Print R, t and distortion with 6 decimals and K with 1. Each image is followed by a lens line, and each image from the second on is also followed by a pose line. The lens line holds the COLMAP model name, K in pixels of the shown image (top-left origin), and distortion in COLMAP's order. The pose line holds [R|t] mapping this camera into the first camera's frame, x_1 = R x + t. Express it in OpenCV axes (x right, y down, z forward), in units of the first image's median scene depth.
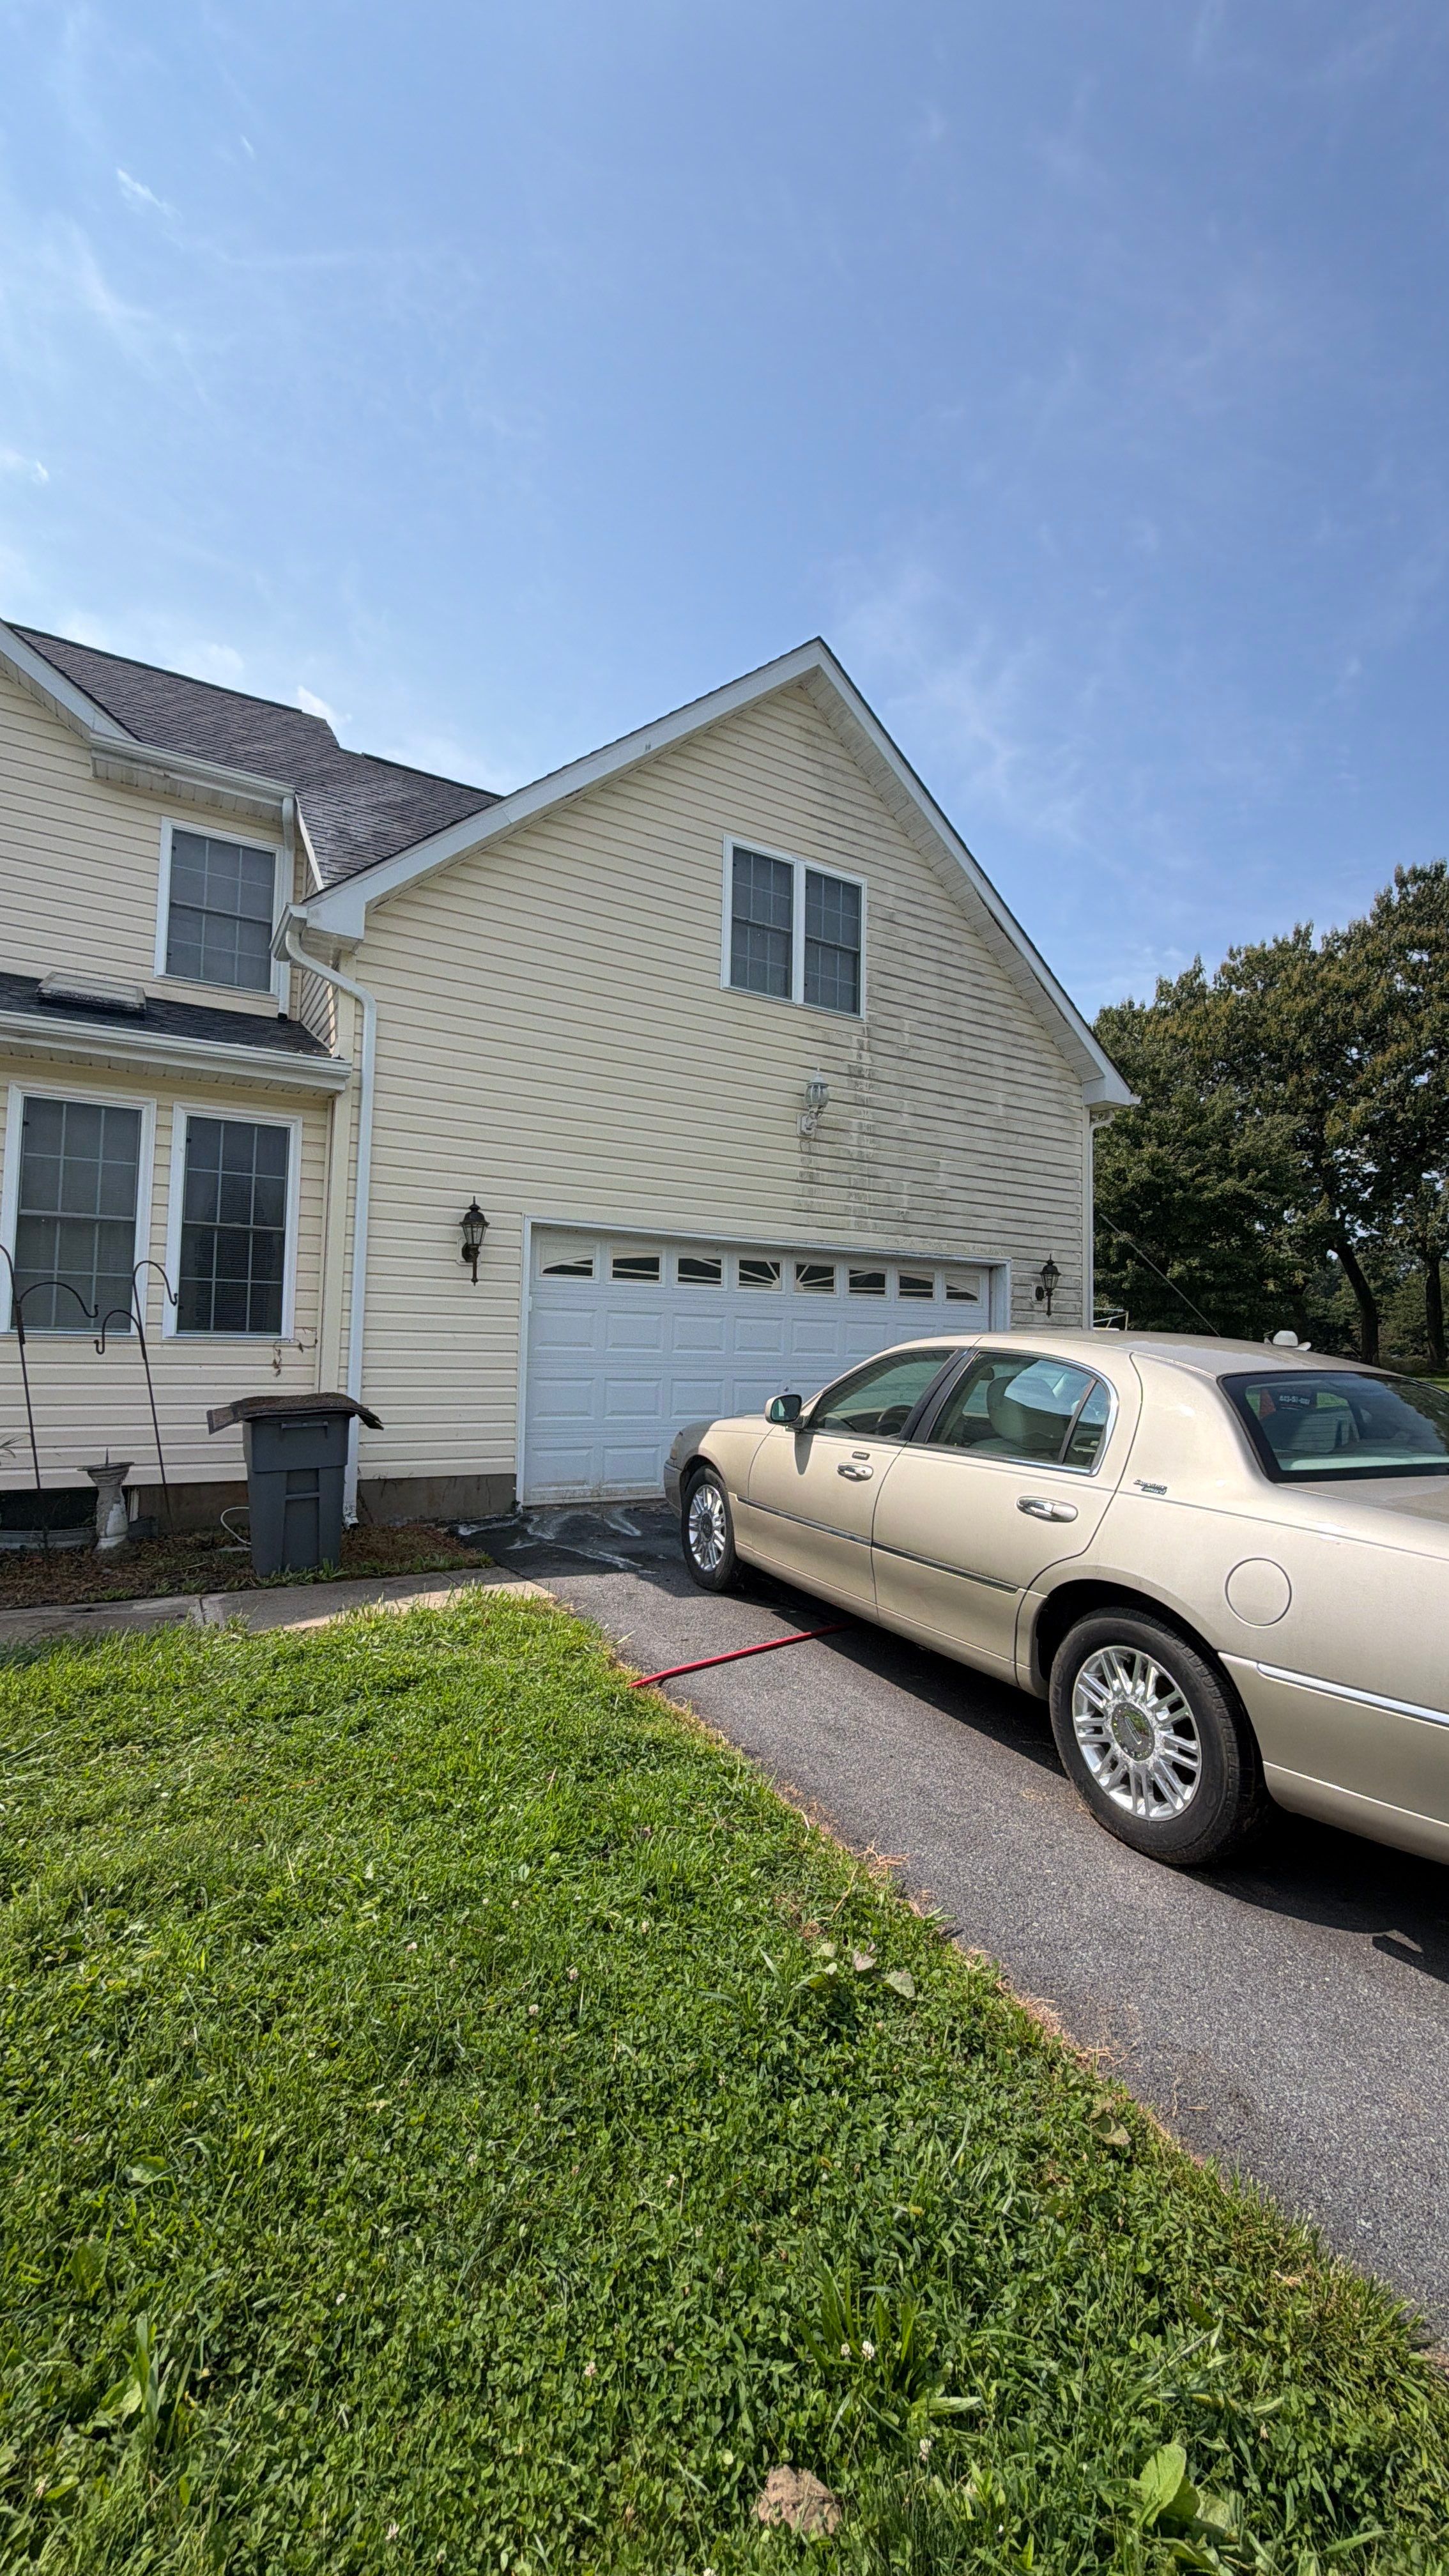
lens RADIAL K [[1029.0, 0, 711.4], [0, 1029.0, 1298.0], [0, 0, 1]] dist [0.001850, 0.000023]
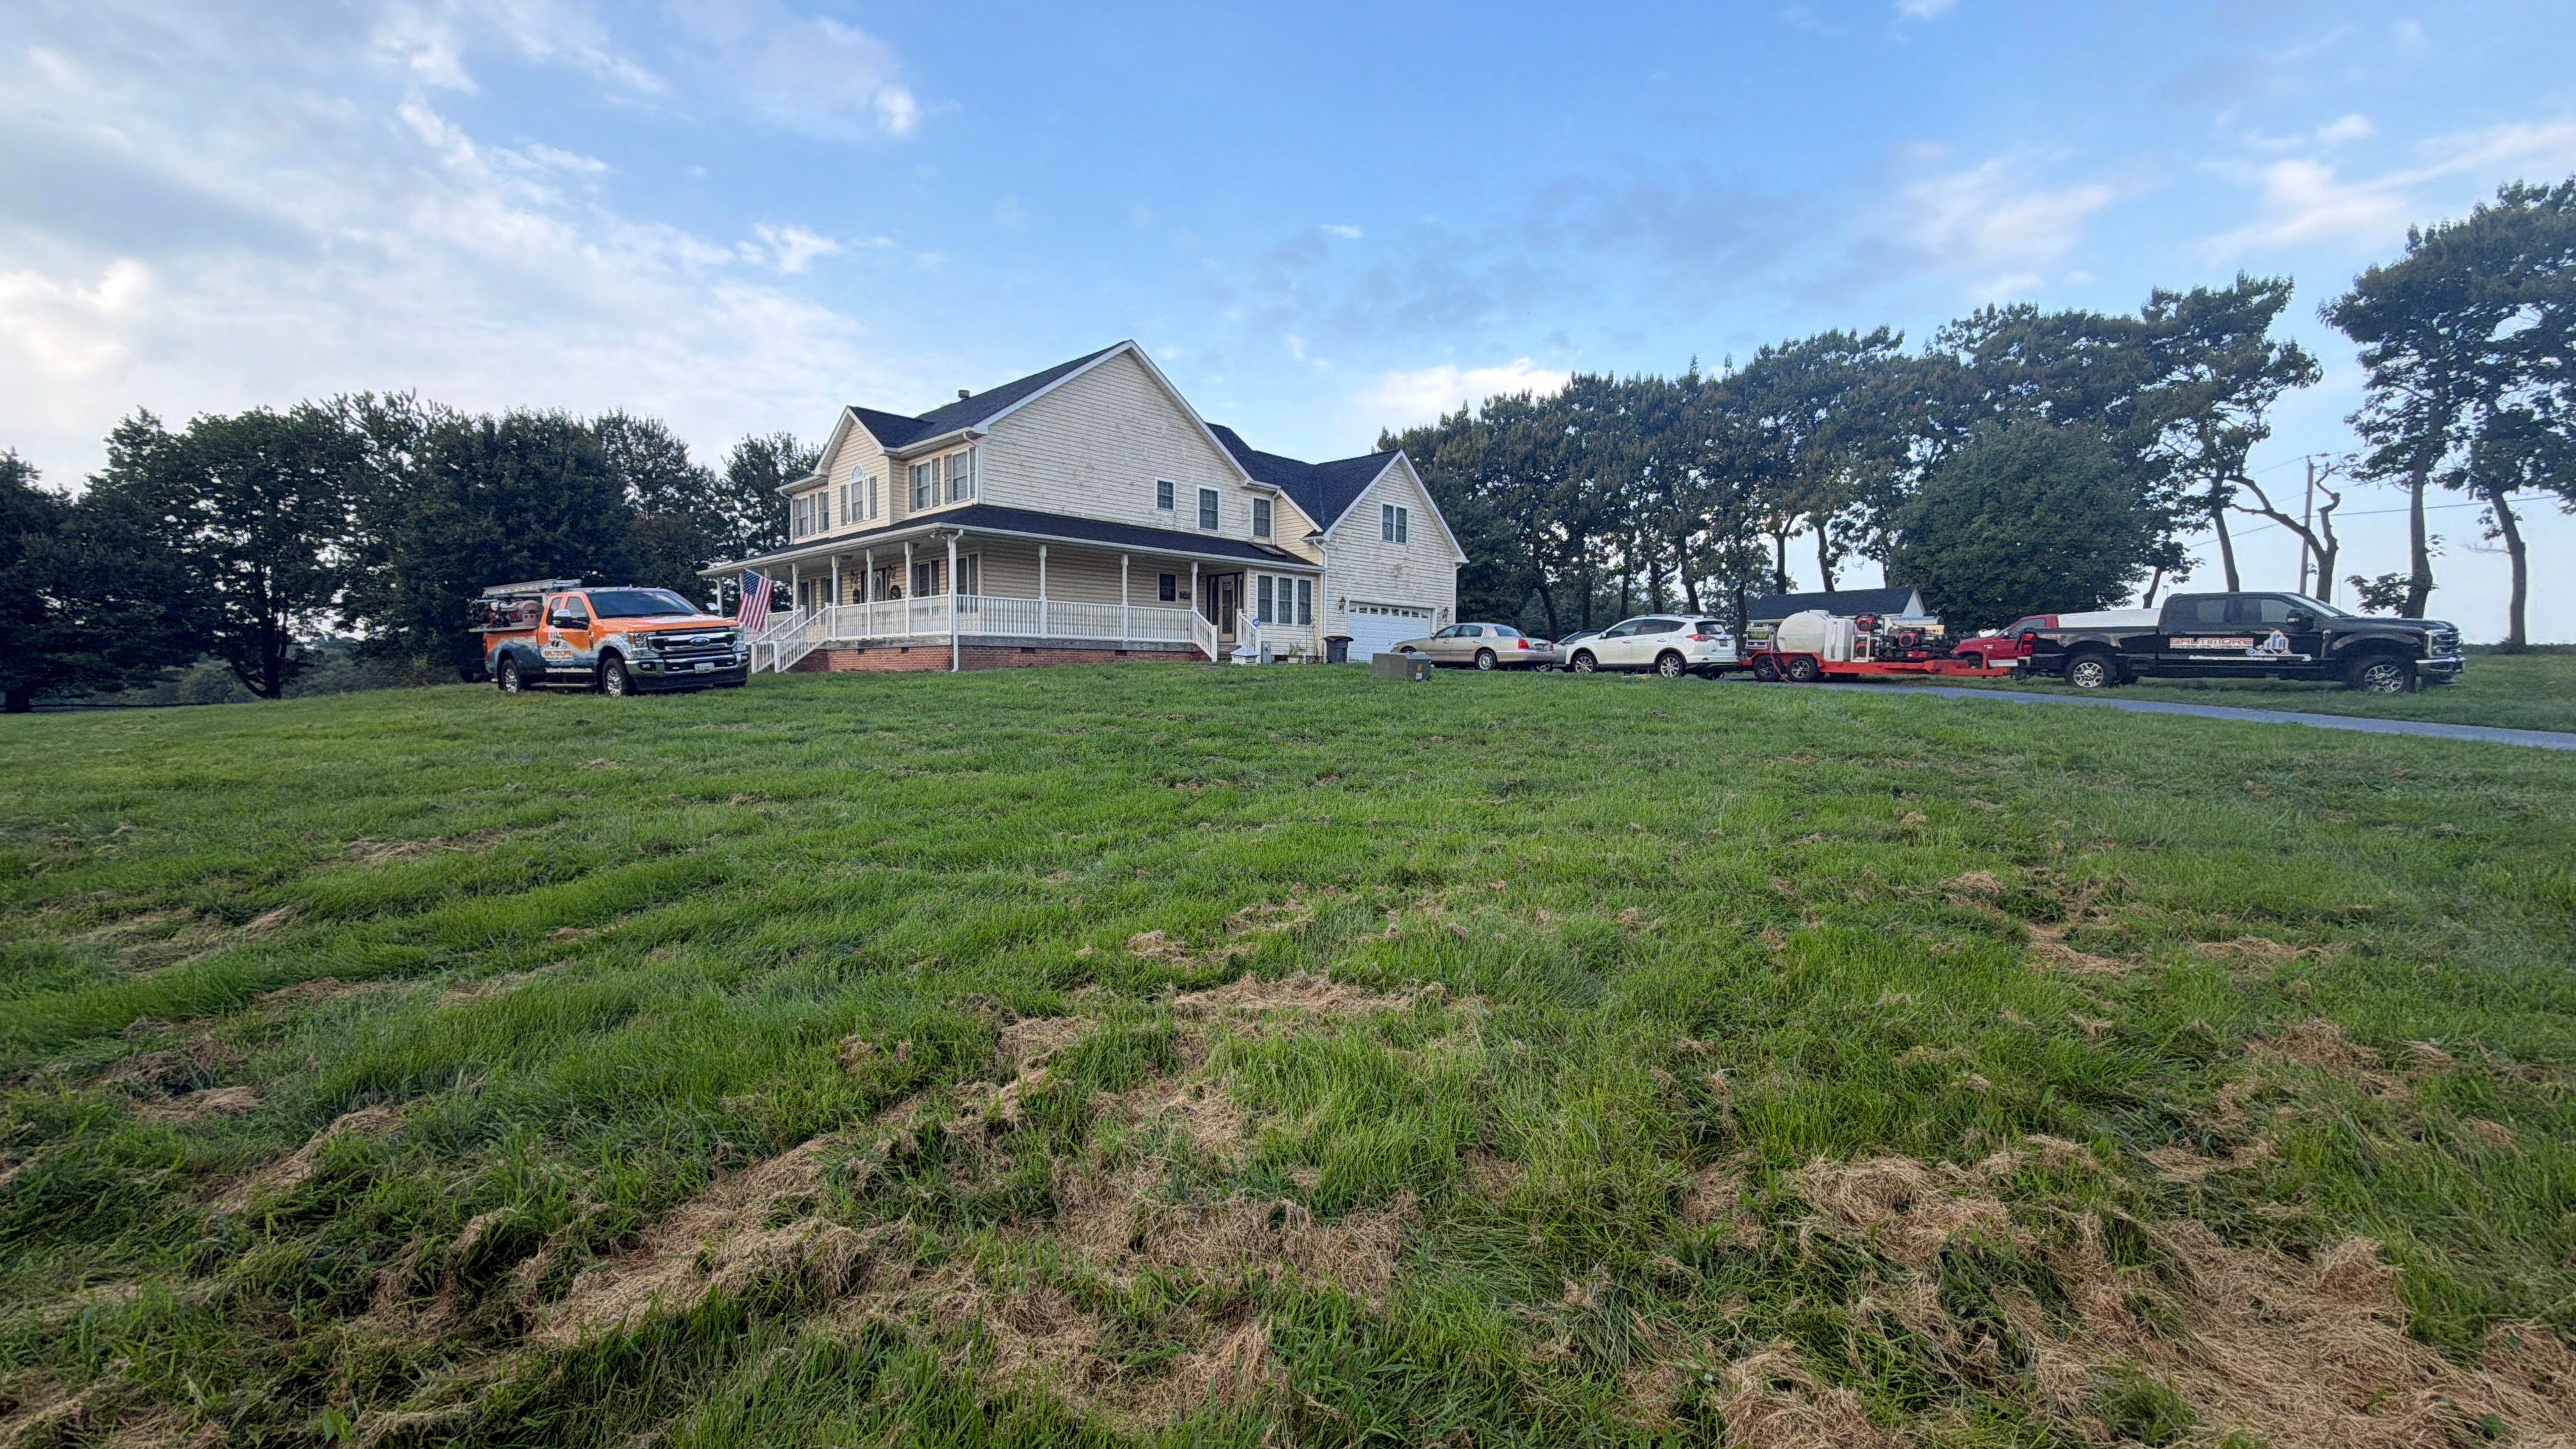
lens RADIAL K [[1029.0, 0, 1282.0], [0, 1029.0, 738.3], [0, 0, 1]] dist [0.001850, 0.000023]
pose [[0.959260, -0.030985, 0.280820, -1.529616], [-0.002698, 0.992918, 0.118772, -0.007736], [-0.282511, -0.114691, 0.952383, -2.850659]]
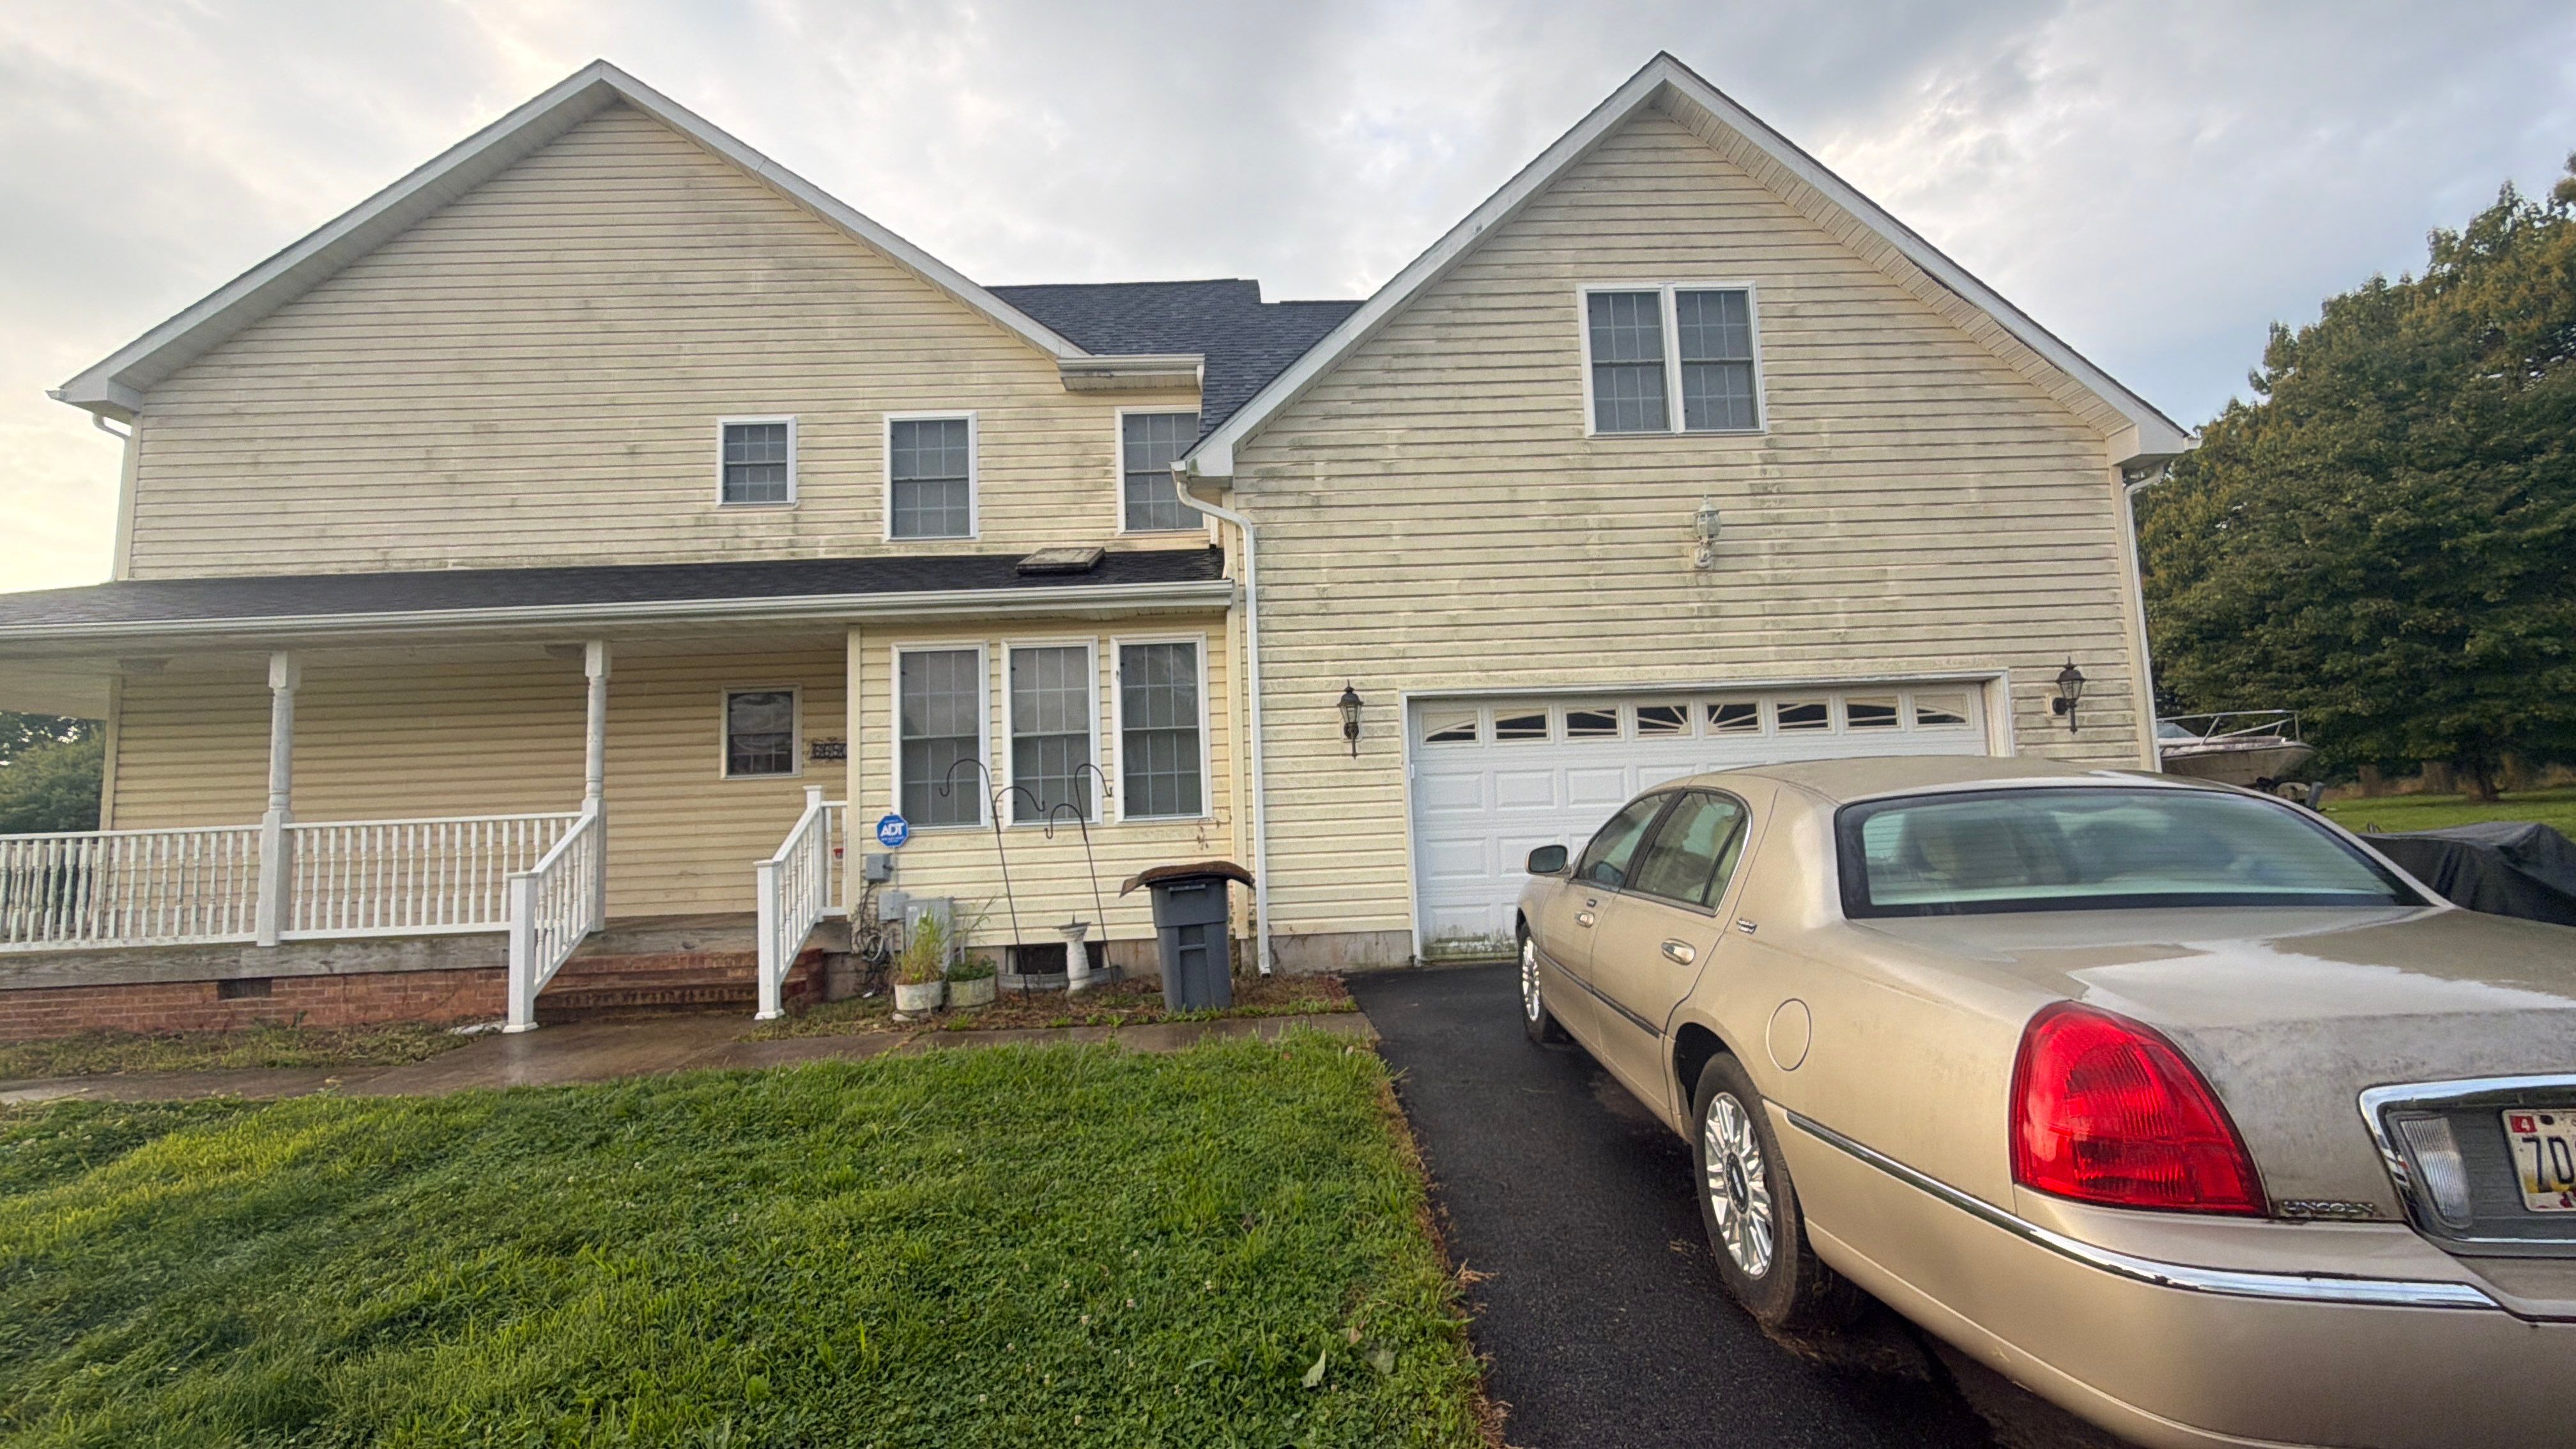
lens RADIAL K [[1029.0, 0, 1278.4], [0, 1029.0, 739.6], [0, 0, 1]] dist [0.001850, 0.000023]
pose [[0.880054, -0.094957, -0.465284, 0.182489], [0.084178, 0.995481, -0.043945, 0.007100], [0.467354, -0.000492, 0.884070, -0.013940]]
